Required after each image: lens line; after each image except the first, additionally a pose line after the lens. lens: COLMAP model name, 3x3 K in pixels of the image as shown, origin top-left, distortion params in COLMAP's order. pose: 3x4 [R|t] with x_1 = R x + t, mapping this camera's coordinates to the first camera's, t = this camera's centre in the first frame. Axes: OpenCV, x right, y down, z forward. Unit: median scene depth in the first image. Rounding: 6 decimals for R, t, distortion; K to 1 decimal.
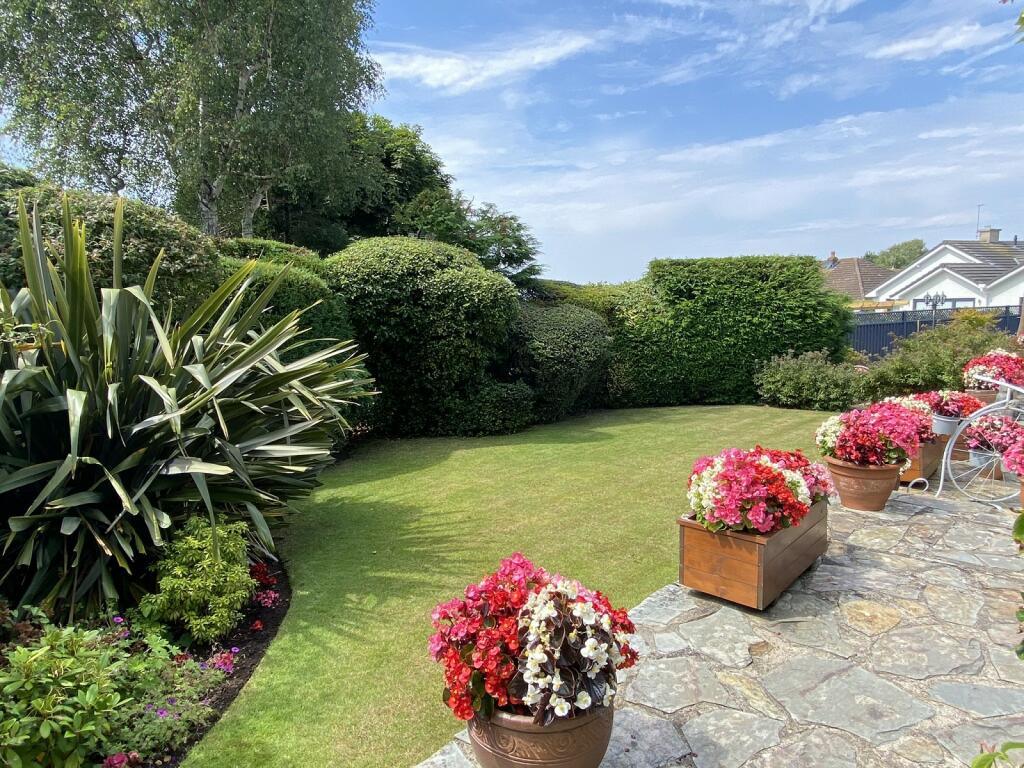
lens RADIAL K [[619.0, 0, 510.0], [0, 619.0, 380.8], [0, 0, 1]] dist [0.044572, -0.050133]
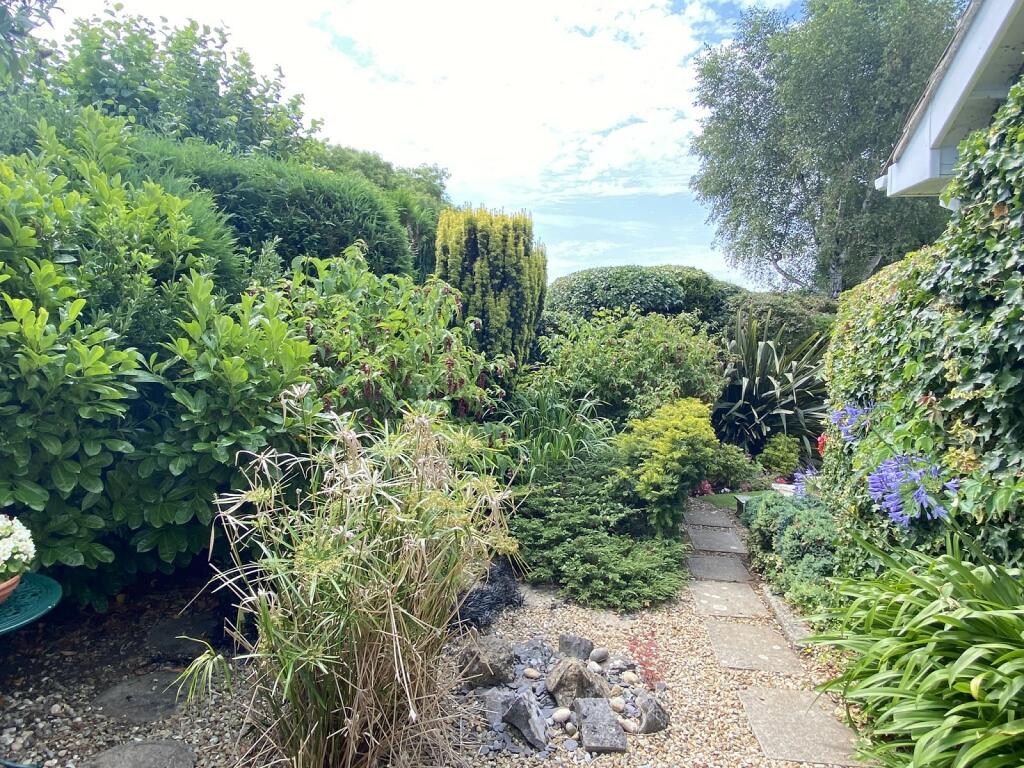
lens RADIAL K [[619.0, 0, 510.5], [0, 619.0, 389.1], [0, 0, 1]] dist [0.044572, -0.050133]
pose [[0.582371, 0.101132, -0.806608, 0.871602], [-0.124100, 0.991662, 0.034734, 0.090917], [0.803395, 0.079872, 0.590065, -1.370547]]
